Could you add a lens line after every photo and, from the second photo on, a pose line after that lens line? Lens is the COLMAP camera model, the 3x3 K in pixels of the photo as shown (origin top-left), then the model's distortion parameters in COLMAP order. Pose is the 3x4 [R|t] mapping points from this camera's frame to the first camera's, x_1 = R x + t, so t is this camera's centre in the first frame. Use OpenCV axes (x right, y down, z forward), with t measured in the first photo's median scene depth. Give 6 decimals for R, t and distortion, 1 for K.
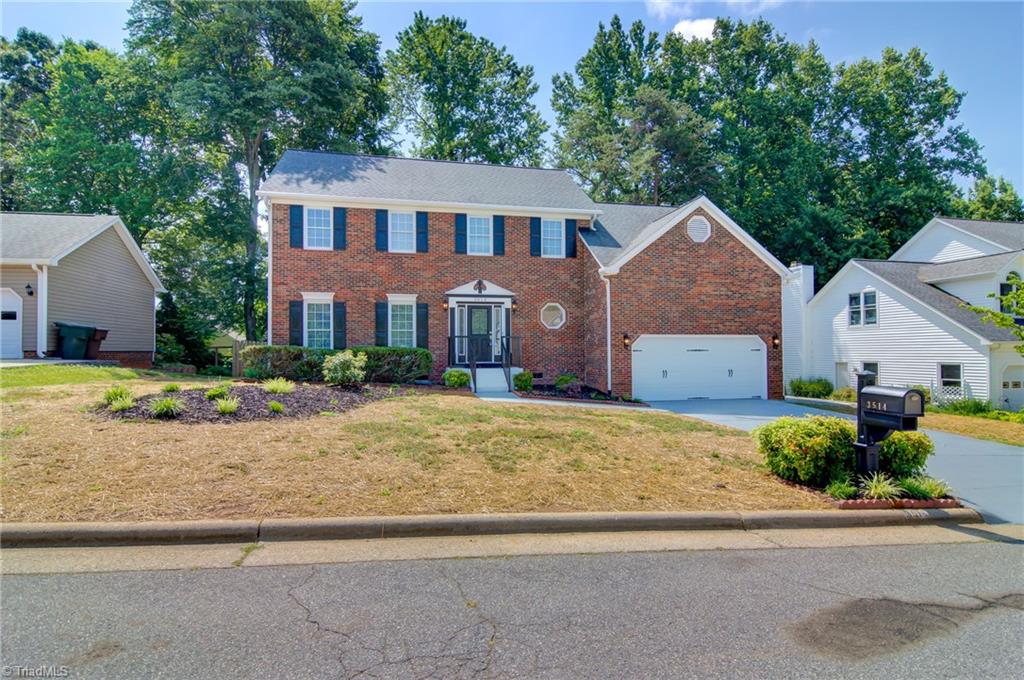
lens RADIAL K [[529.4, 0, 512.5], [0, 529.4, 340.2], [0, 0, 1]] dist [-0.002860, -0.001433]
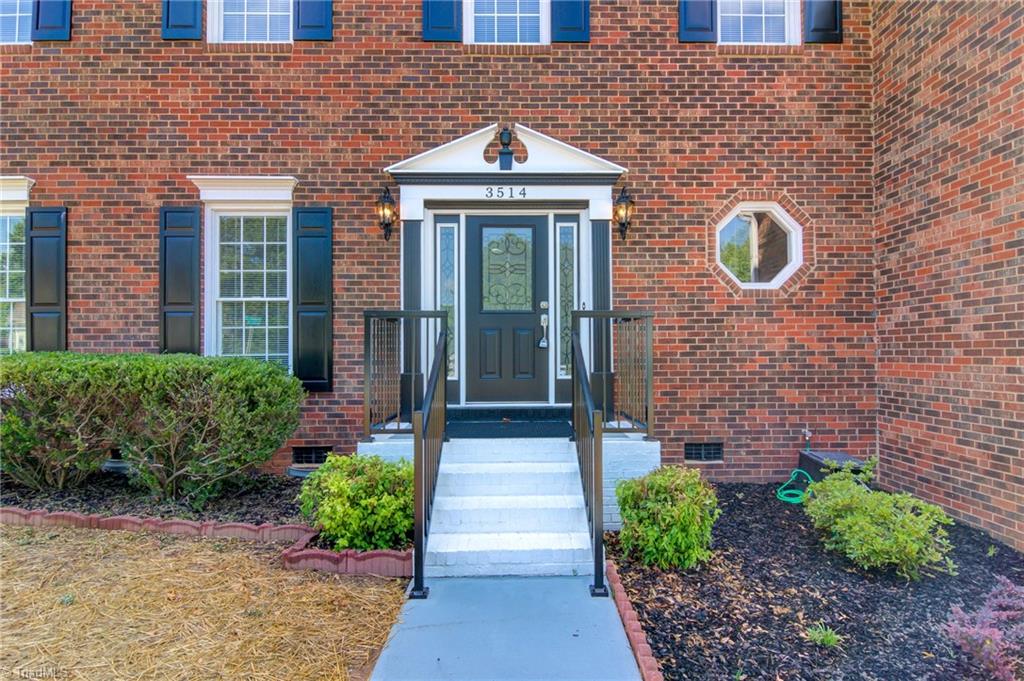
lens RADIAL K [[529.4, 0, 504.6], [0, 529.4, 376.9], [0, 0, 1]] dist [-0.002860, -0.001433]
pose [[0.982112, -0.000193, -0.188296, -0.006355], [0.003682, 0.999828, 0.018179, 0.021528], [0.188261, -0.018547, 0.981944, 0.725766]]
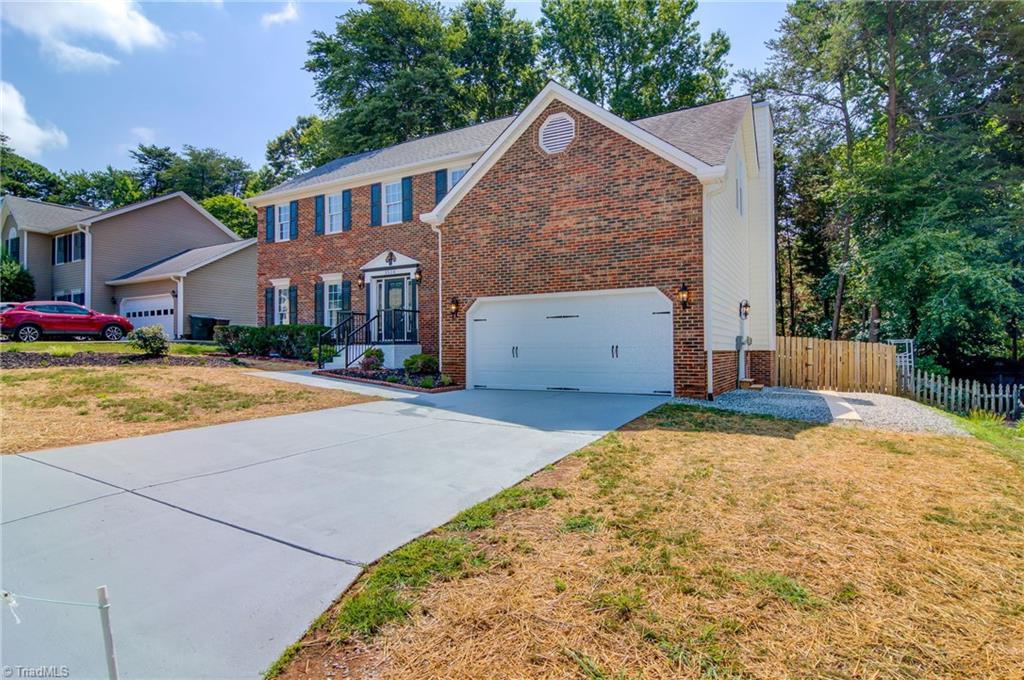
lens RADIAL K [[529.4, 0, 511.9], [0, 529.4, 343.3], [0, 0, 1]] dist [-0.002860, -0.001433]
pose [[0.756967, -0.007920, -0.653405, 0.723089], [0.014765, 0.999879, 0.004984, 0.047361], [0.653286, -0.013420, 0.756992, 0.446865]]
